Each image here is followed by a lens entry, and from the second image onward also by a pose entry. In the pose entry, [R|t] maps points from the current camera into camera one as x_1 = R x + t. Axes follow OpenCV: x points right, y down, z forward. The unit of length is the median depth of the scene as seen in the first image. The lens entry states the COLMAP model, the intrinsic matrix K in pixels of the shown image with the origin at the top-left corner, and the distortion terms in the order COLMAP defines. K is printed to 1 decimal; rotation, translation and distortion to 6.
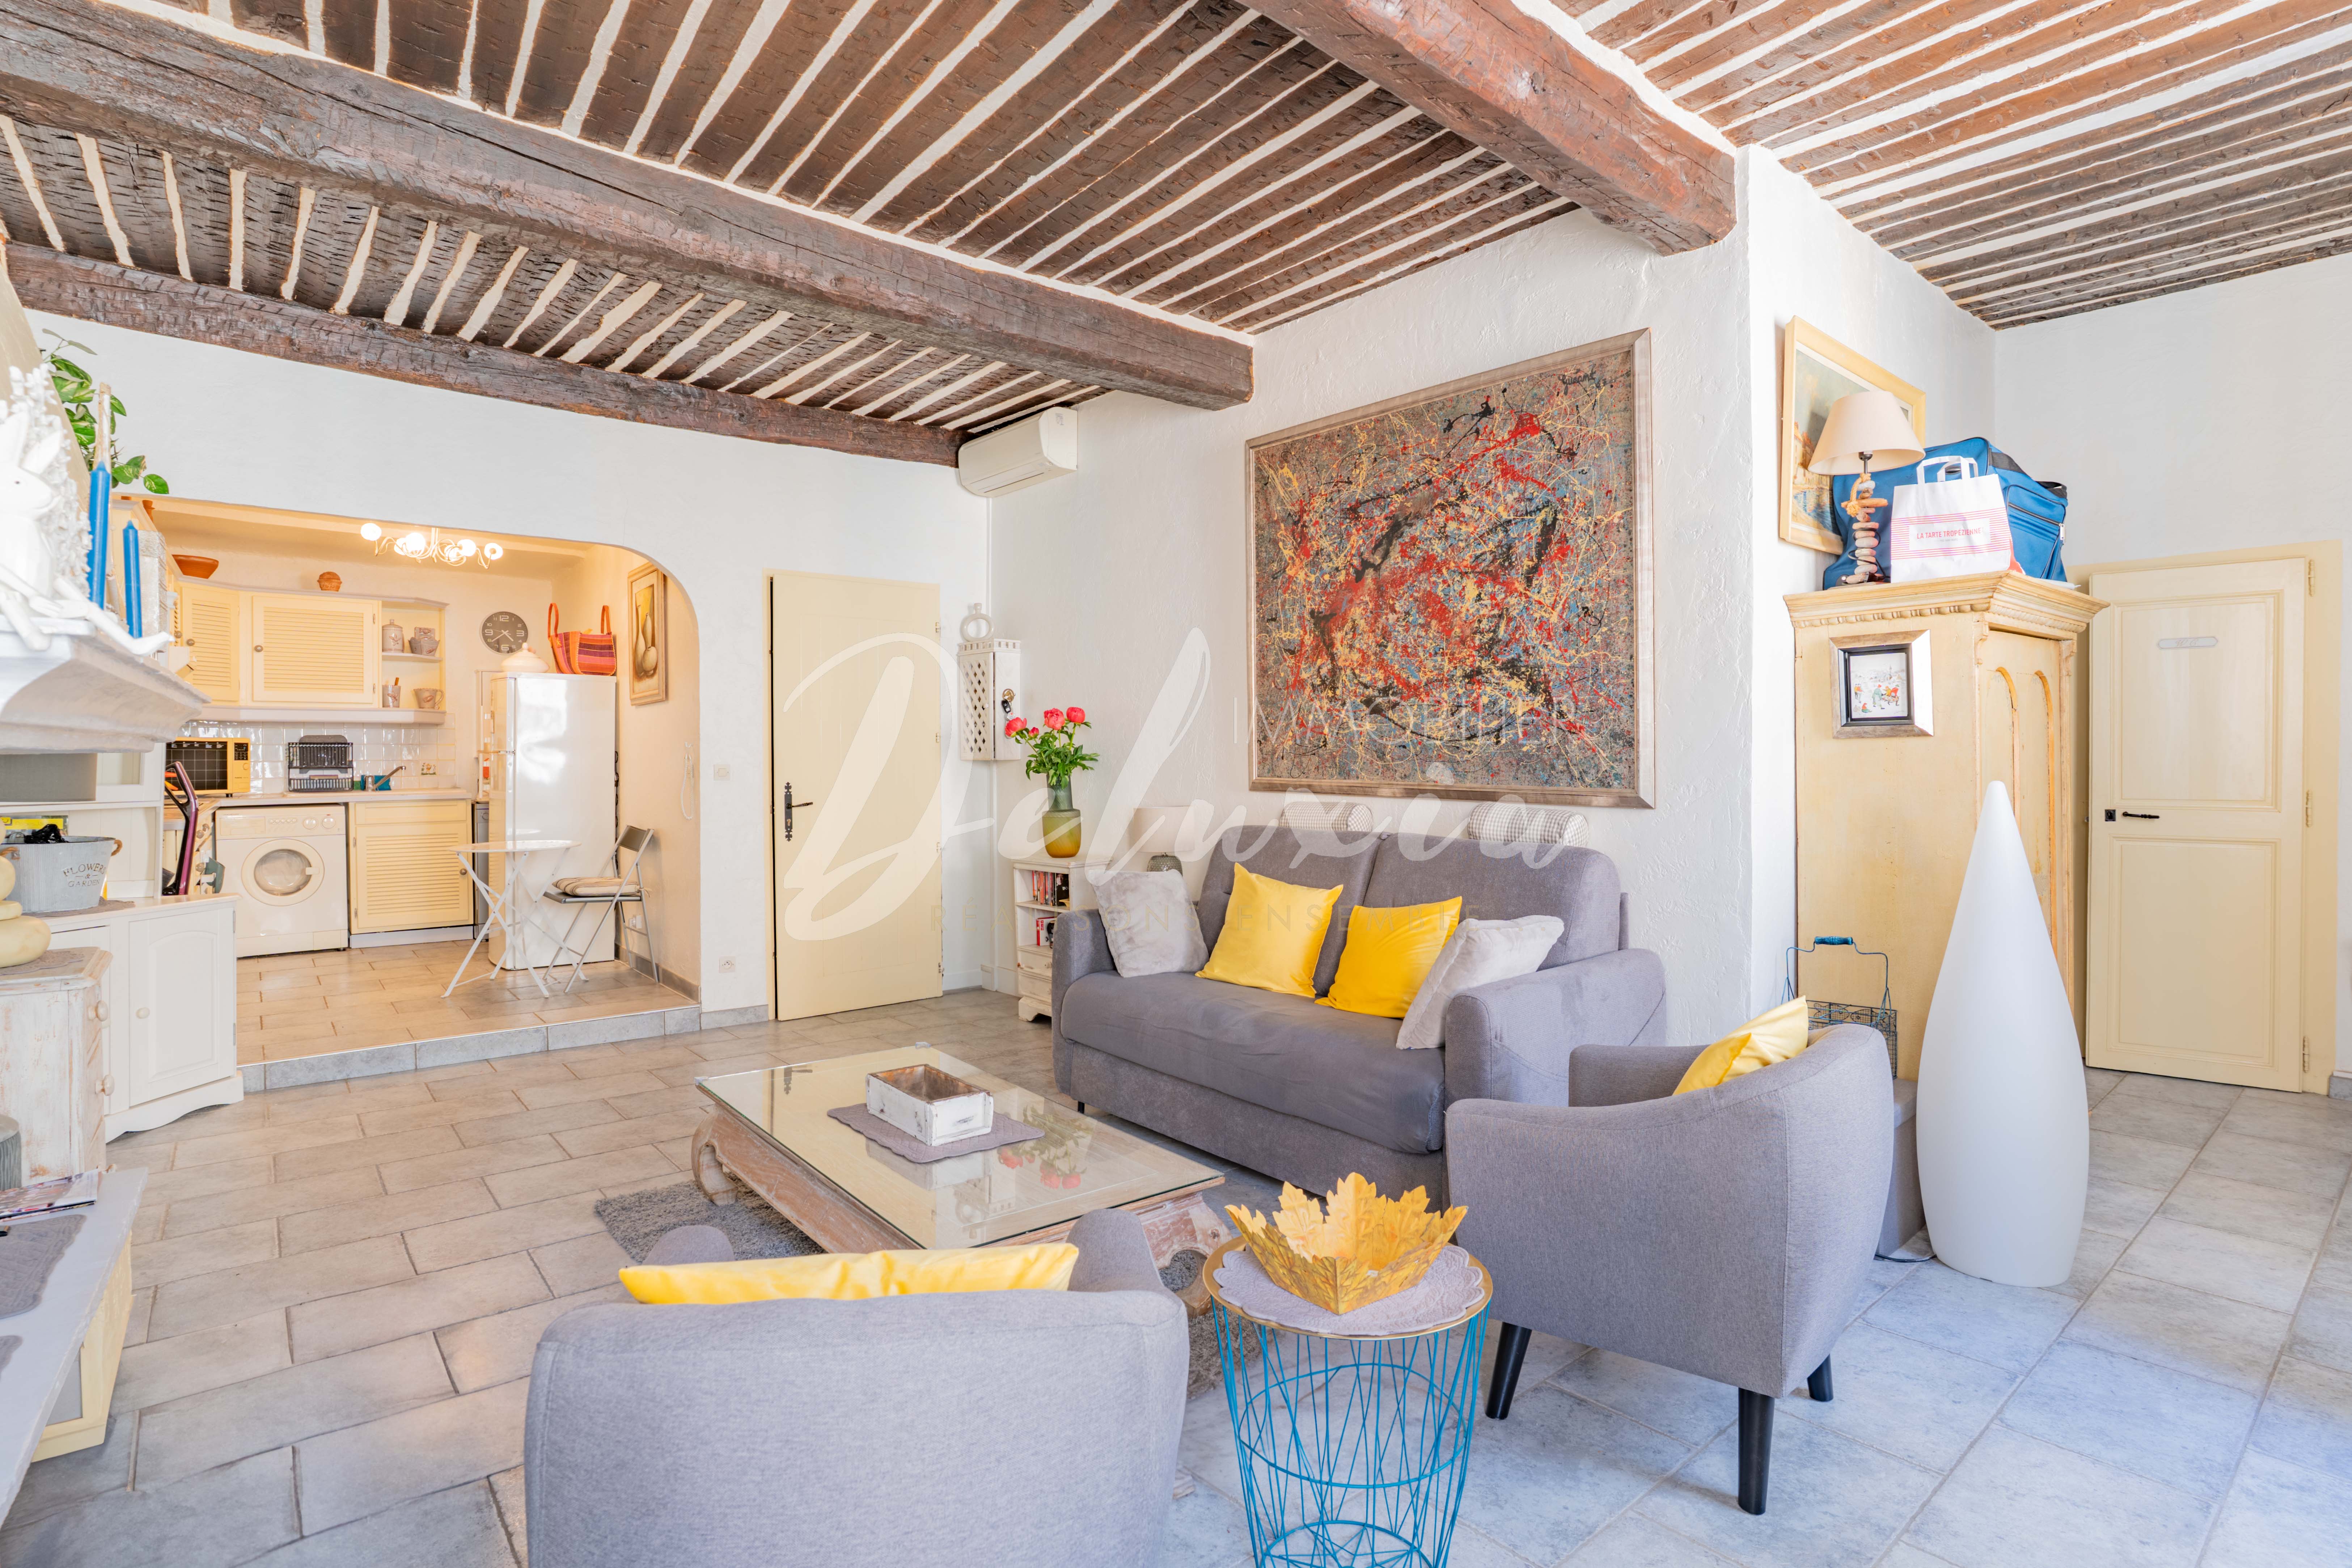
lens RADIAL K [[1180.2, 0, 1178.4], [0, 1180.2, 747.1], [0, 0, 1]] dist [-0.069625, 0.031061]
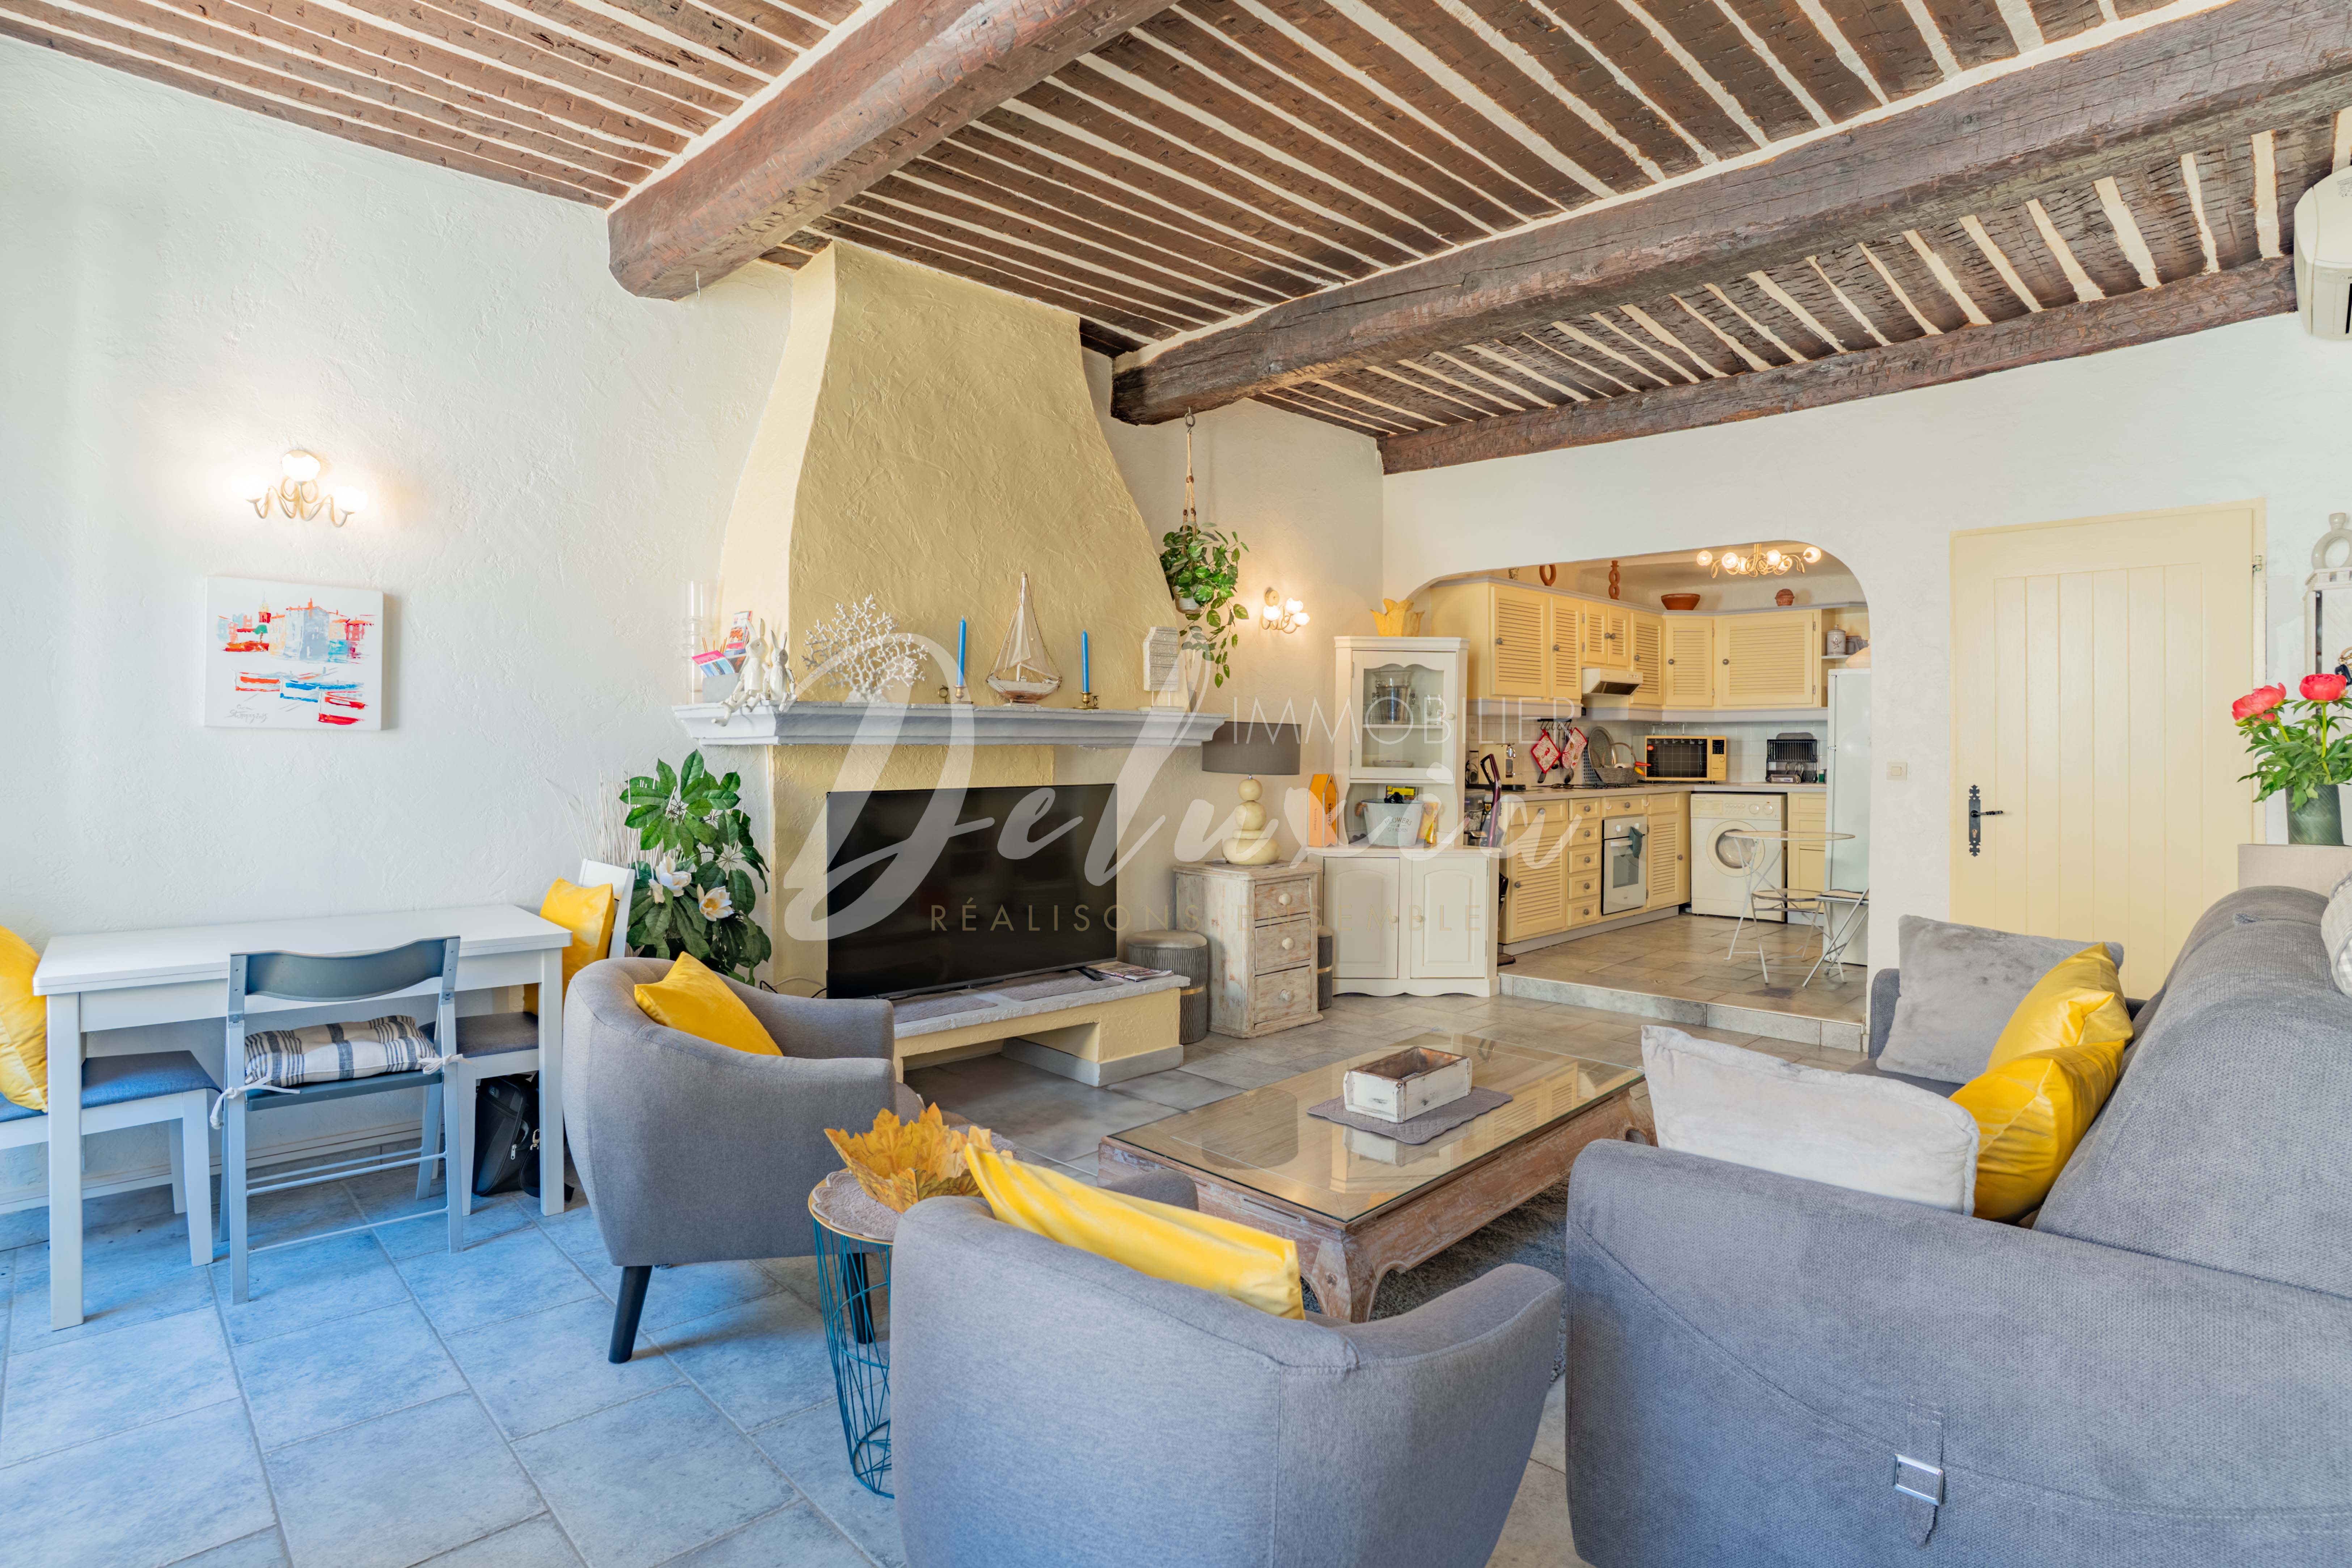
lens RADIAL K [[1180.2, 0, 1178.4], [0, 1180.2, 747.1], [0, 0, 1]] dist [-0.069625, 0.031061]
pose [[0.071157, 0.002666, -0.997462, 0.463579], [-0.000906, 0.999996, 0.002608, 0.001490], [0.997465, 0.000718, 0.071159, 0.404761]]
